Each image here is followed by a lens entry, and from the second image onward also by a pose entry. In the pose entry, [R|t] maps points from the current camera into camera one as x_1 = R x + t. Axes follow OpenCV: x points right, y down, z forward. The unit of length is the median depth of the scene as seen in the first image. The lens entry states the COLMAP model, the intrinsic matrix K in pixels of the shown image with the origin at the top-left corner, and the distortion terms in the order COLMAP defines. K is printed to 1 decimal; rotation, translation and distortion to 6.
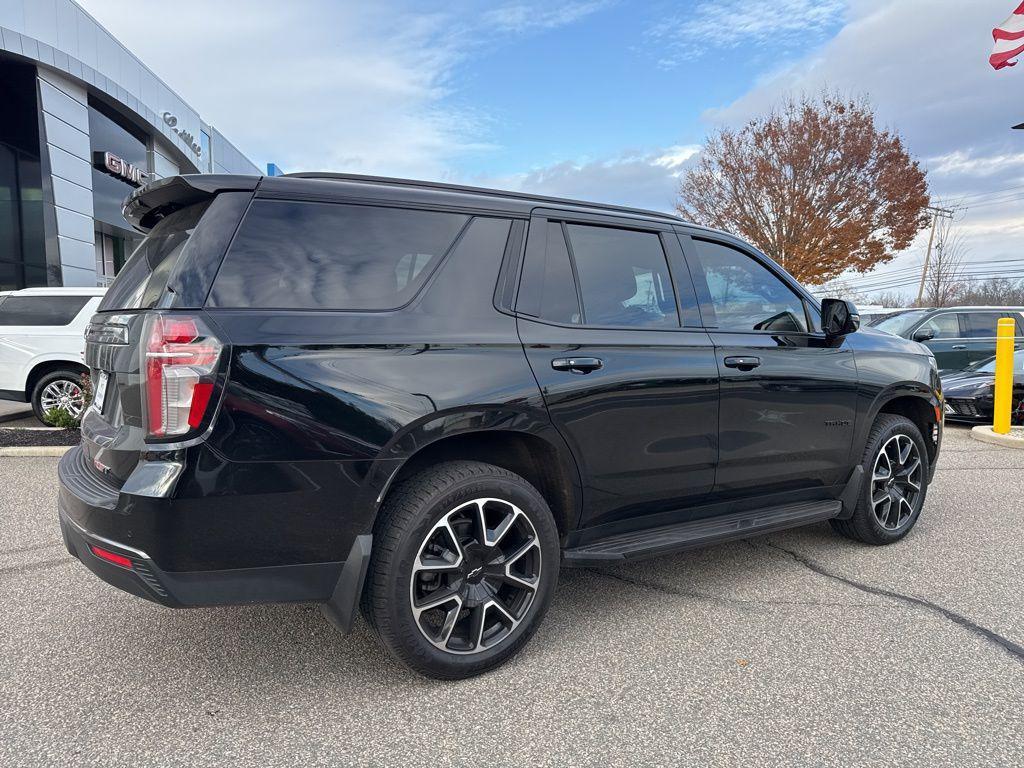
lens RADIAL K [[771.6, 0, 505.6], [0, 771.6, 374.3], [0, 0, 1]] dist [0.054435, -0.080049]
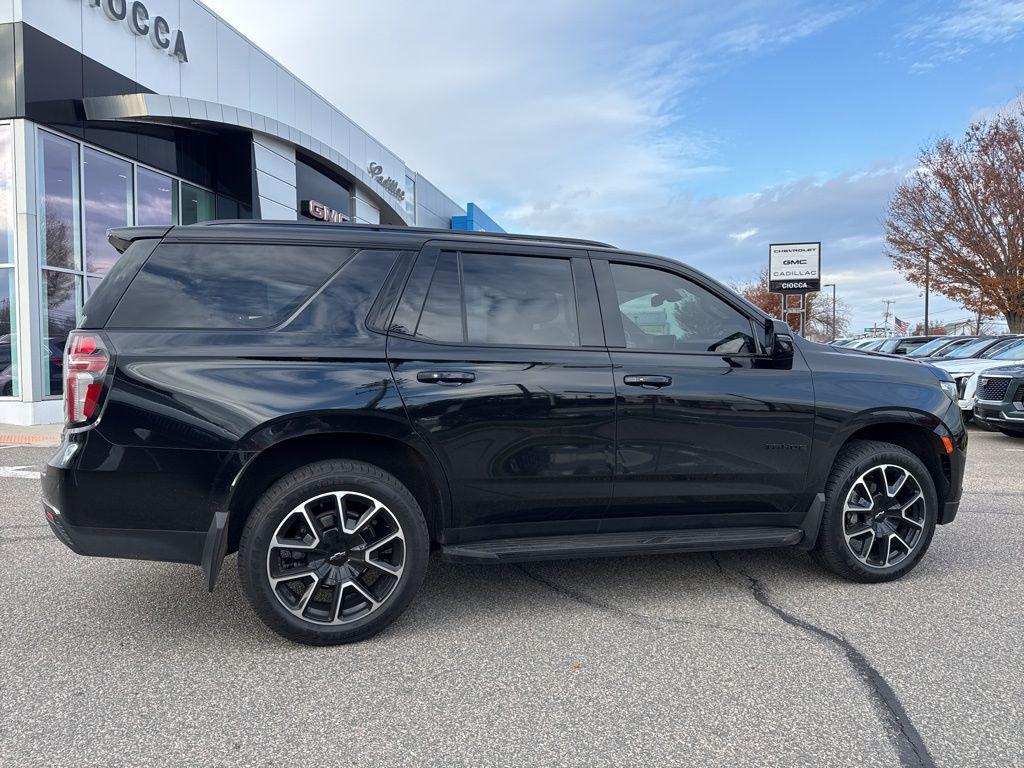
lens RADIAL K [[785.4, 0, 540.1], [0, 785.4, 366.8], [0, 0, 1]] dist [0.060974, -0.083318]
pose [[0.953278, 0.010538, -0.301912, 0.479306], [-0.024155, 0.998850, -0.041405, 0.012095], [0.301128, 0.046763, 0.952436, -0.039256]]
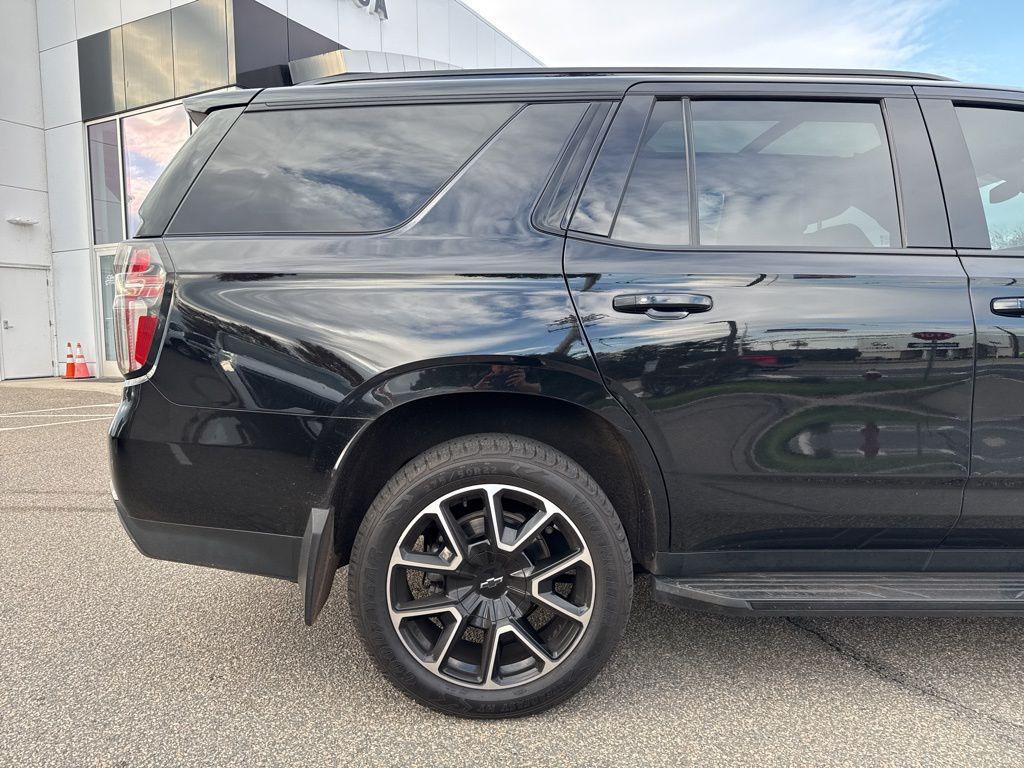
lens RADIAL K [[743.1, 0, 512.0], [0, 743.1, 384.0], [0, 0, 1]] dist [0.048005, -0.052228]
pose [[0.819977, 0.036007, -0.571263, 0.302468], [-0.028611, 0.999350, 0.021922, 0.038279], [0.571681, -0.001632, 0.820475, 0.334684]]
